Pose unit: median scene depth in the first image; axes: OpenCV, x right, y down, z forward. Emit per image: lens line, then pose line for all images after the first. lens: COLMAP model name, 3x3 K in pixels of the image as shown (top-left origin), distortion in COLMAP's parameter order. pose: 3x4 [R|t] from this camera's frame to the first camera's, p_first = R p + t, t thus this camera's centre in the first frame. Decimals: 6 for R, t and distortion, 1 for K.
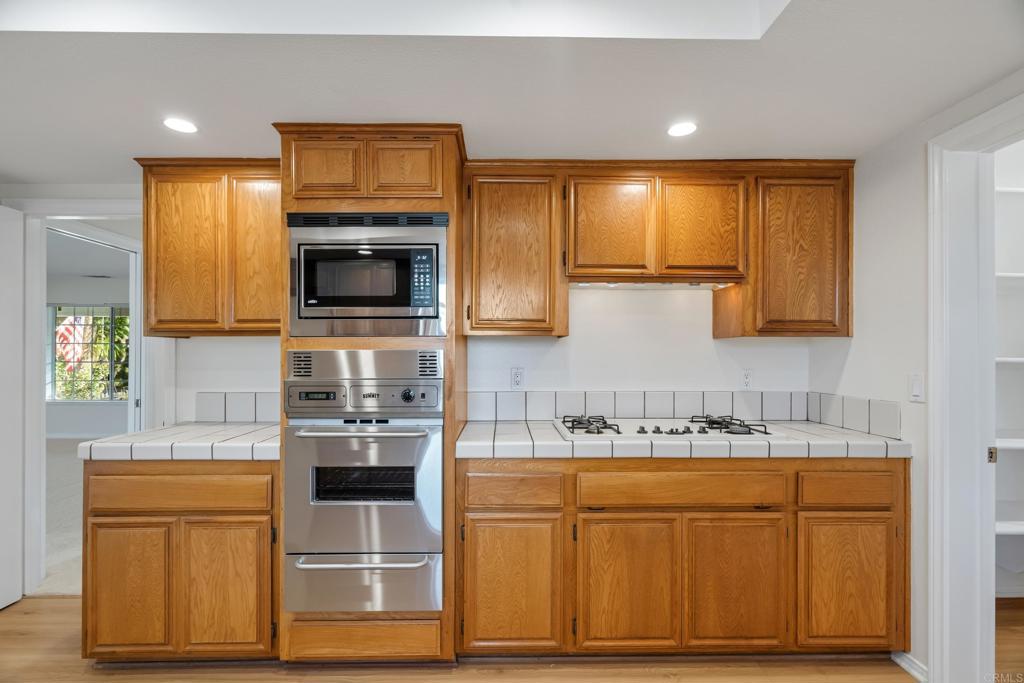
lens RADIAL K [[479.3, 0, 510.6], [0, 479.3, 357.2], [0, 0, 1]] dist [-0.003272, 0.000926]
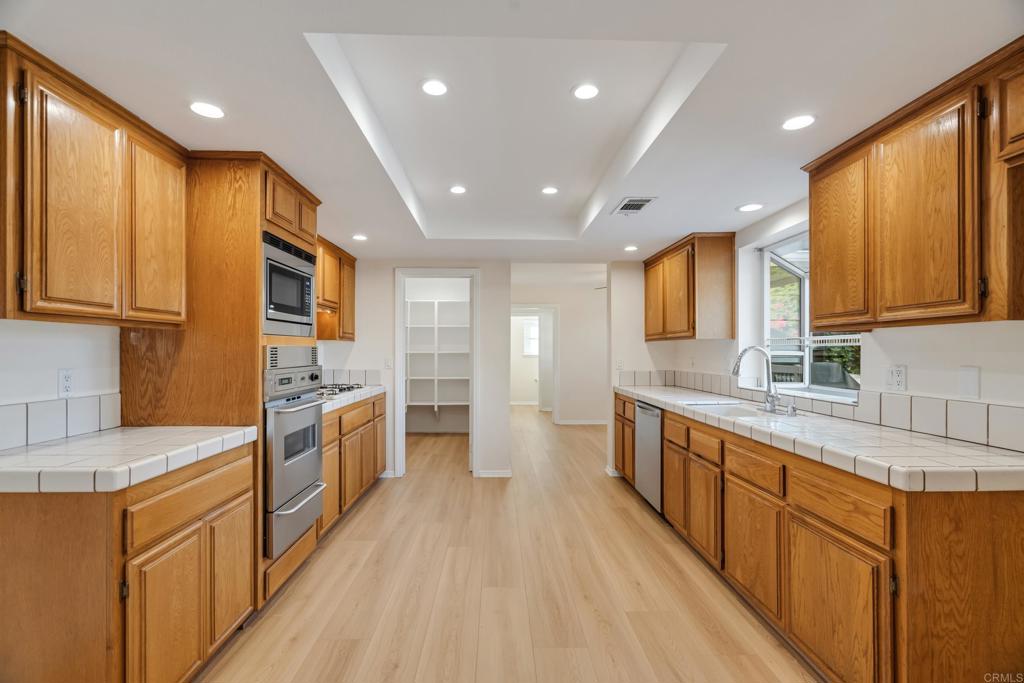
lens RADIAL K [[466.5, 0, 509.9], [0, 466.5, 349.3], [0, 0, 1]] dist [-0.006806, 0.000267]
pose [[-0.015240, 0.004104, 0.999875, -1.586380], [-0.001636, 0.999990, -0.004130, -0.001199], [-0.999883, -0.001699, -0.015233, 0.396027]]
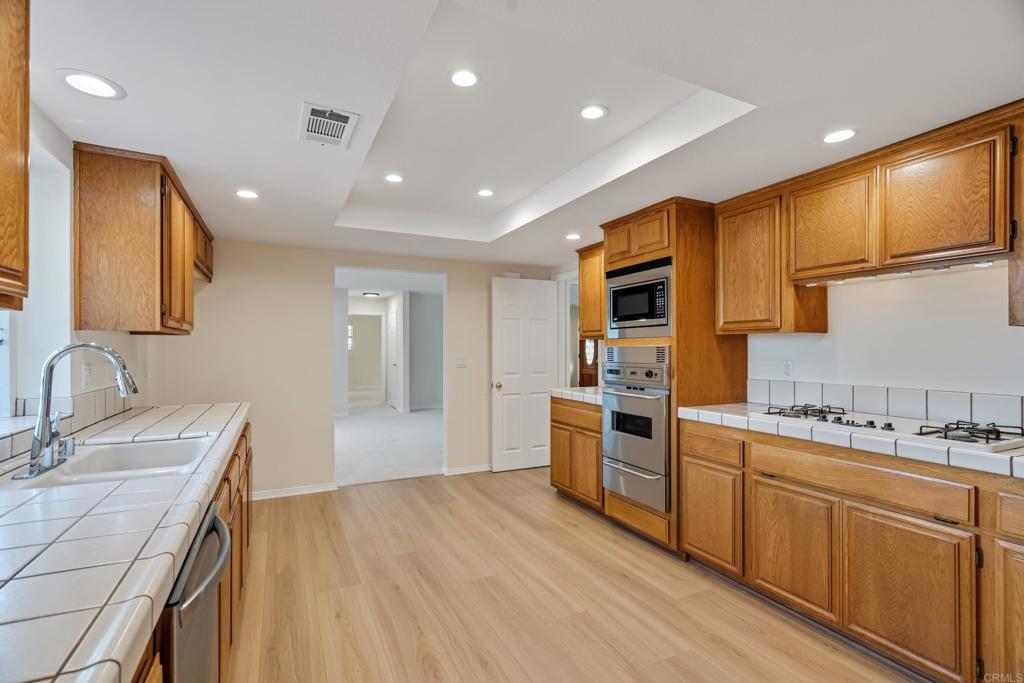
lens RADIAL K [[466.5, 0, 509.9], [0, 466.5, 349.3], [0, 0, 1]] dist [-0.006806, 0.000267]
pose [[0.429321, 0.000967, -0.903152, 0.970342], [0.002040, 0.999996, 0.002041, -0.007956], [0.903150, -0.002719, 0.429317, -0.099920]]
